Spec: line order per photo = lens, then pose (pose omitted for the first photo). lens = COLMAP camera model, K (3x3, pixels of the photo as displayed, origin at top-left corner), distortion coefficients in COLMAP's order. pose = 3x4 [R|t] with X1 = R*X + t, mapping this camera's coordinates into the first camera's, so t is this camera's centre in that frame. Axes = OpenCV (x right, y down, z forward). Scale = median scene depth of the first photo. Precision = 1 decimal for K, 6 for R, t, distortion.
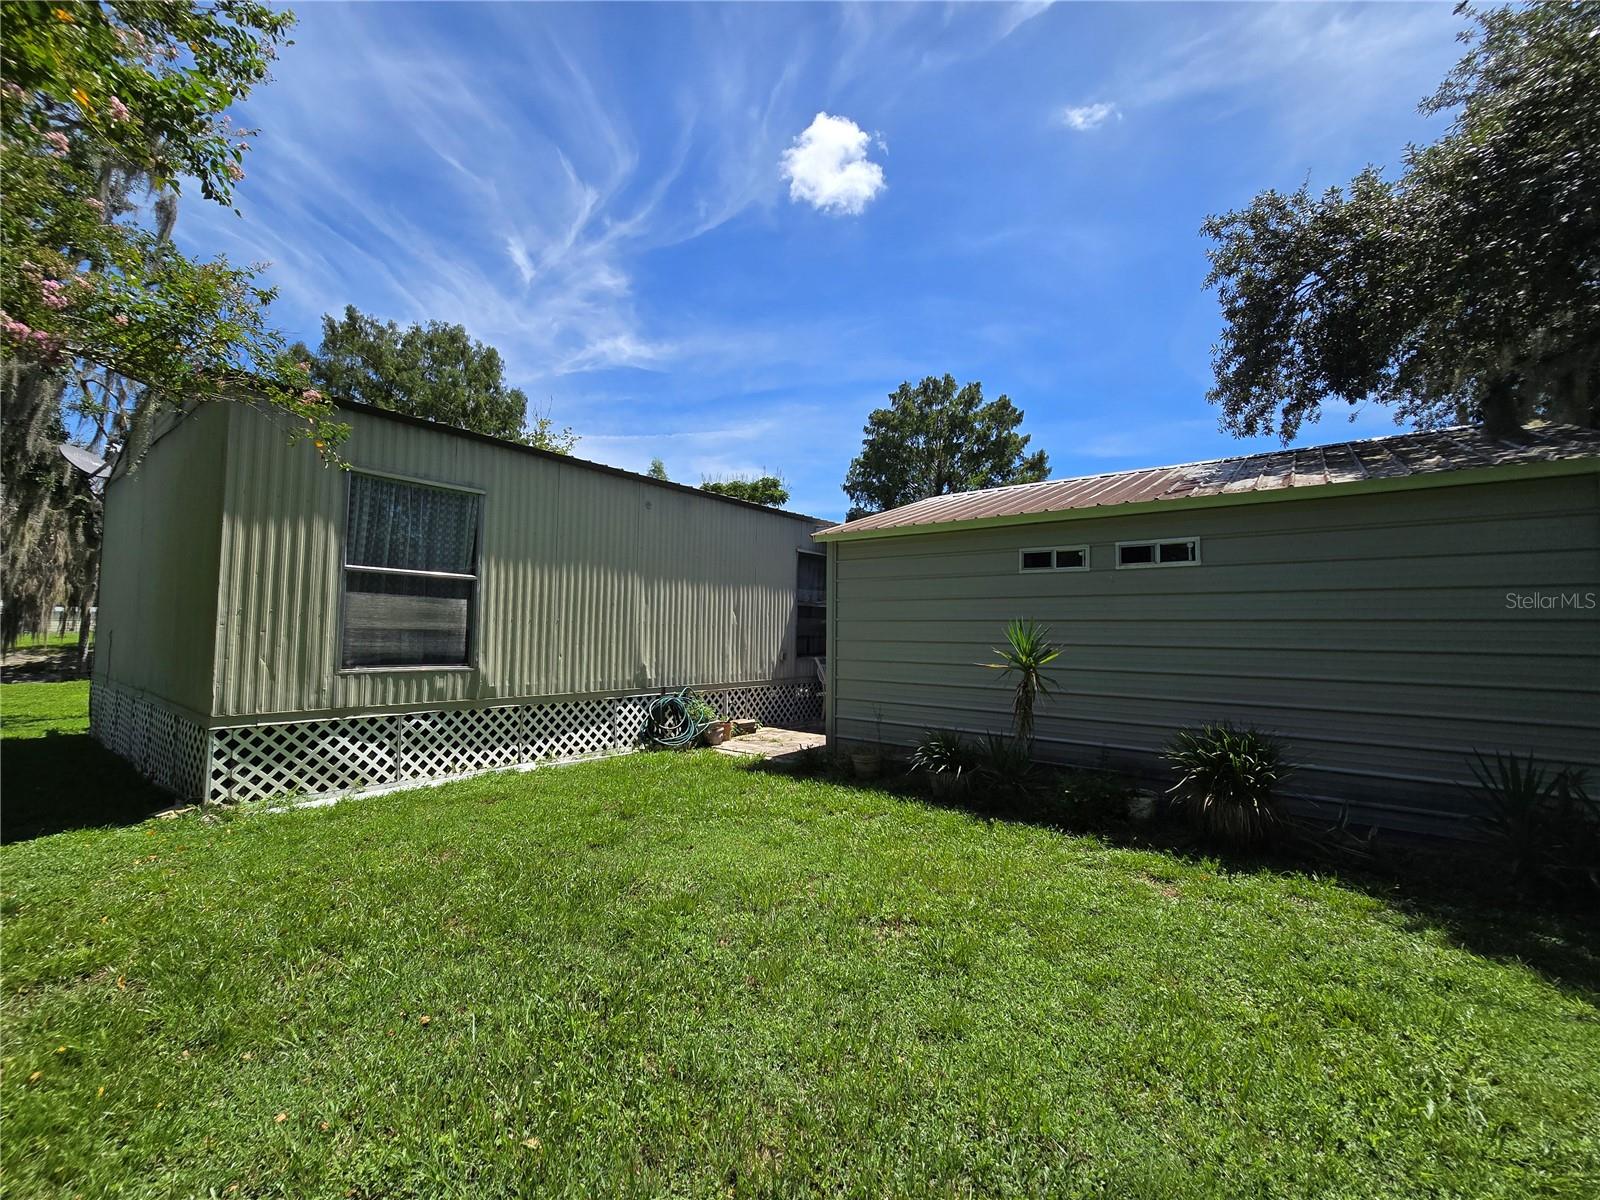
lens RADIAL K [[627.9, 0, 800.0], [0, 627.9, 600.0], [0, 0, 1]] dist [-0.000112, 0.000004]
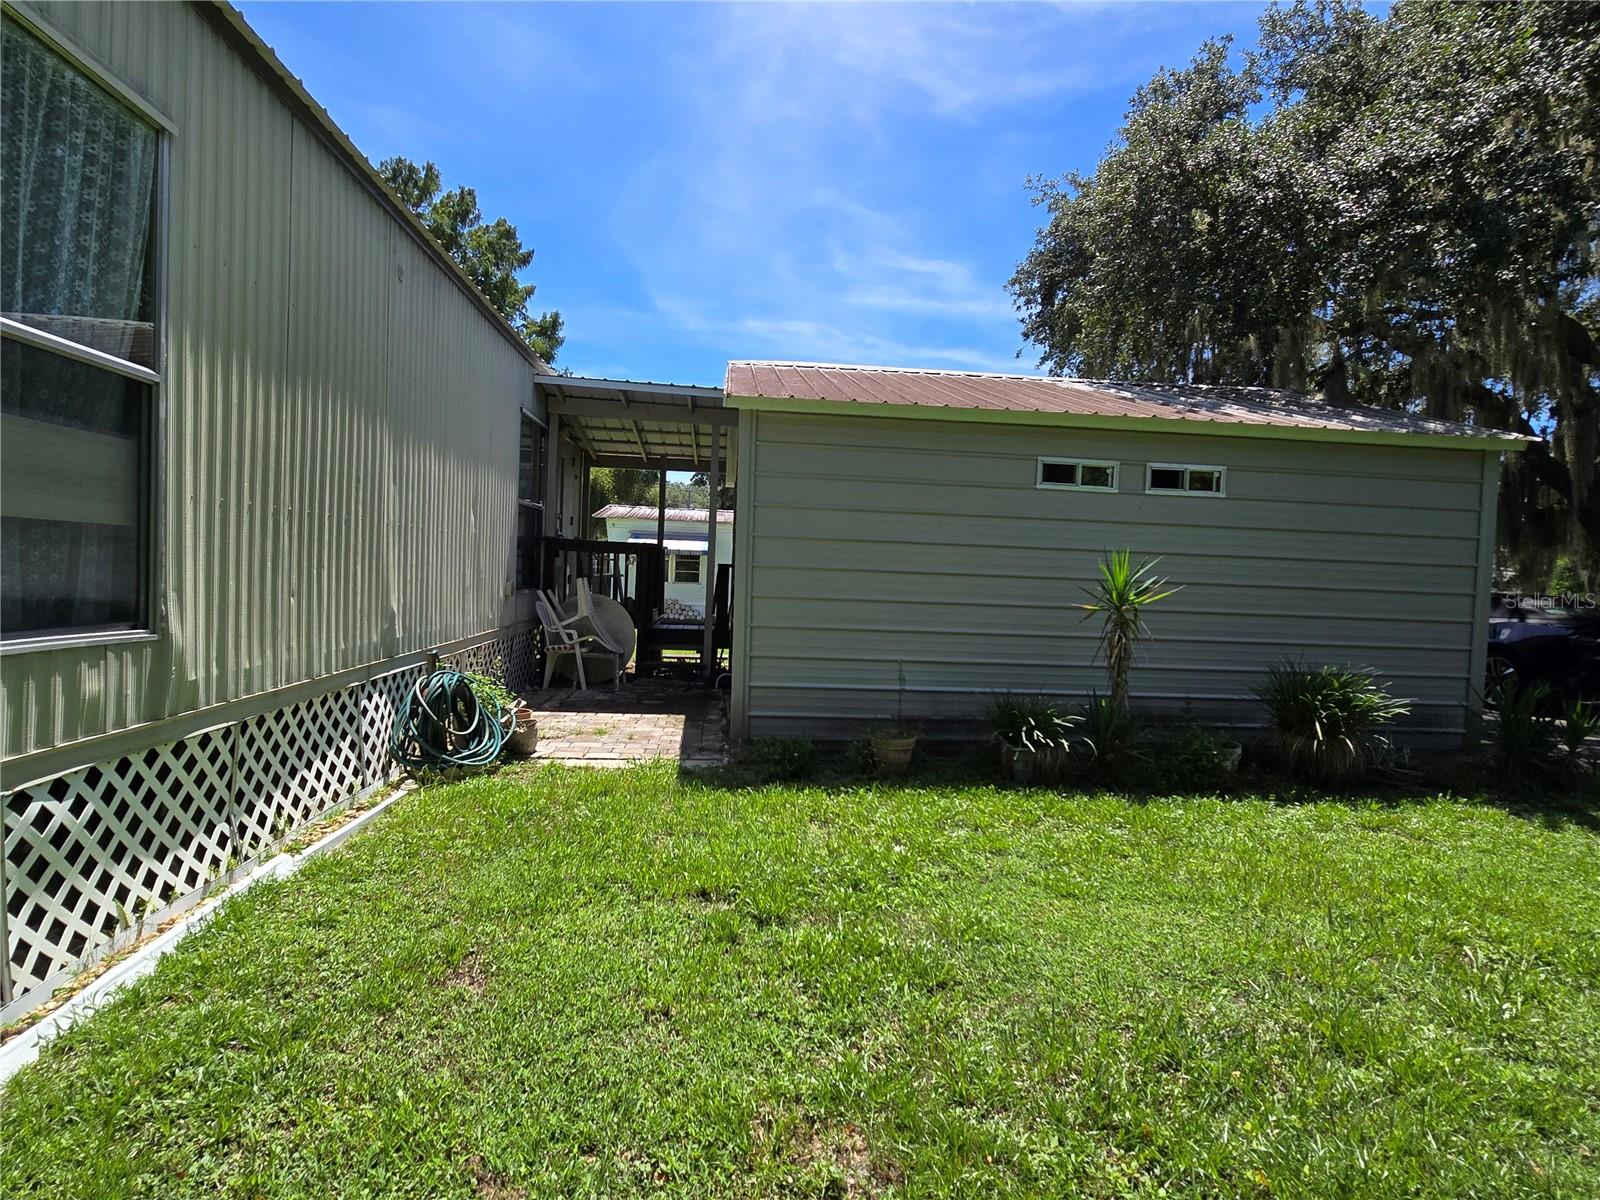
lens RADIAL K [[820.8, 0, 800.0], [0, 820.8, 600.0], [0, 0, 1]] dist [0.004153, 0.000532]
pose [[0.751396, -0.009849, 0.659778, -0.531800], [-0.062564, 0.994321, 0.086096, 0.025453], [-0.656879, -0.105970, 0.746512, 0.397346]]
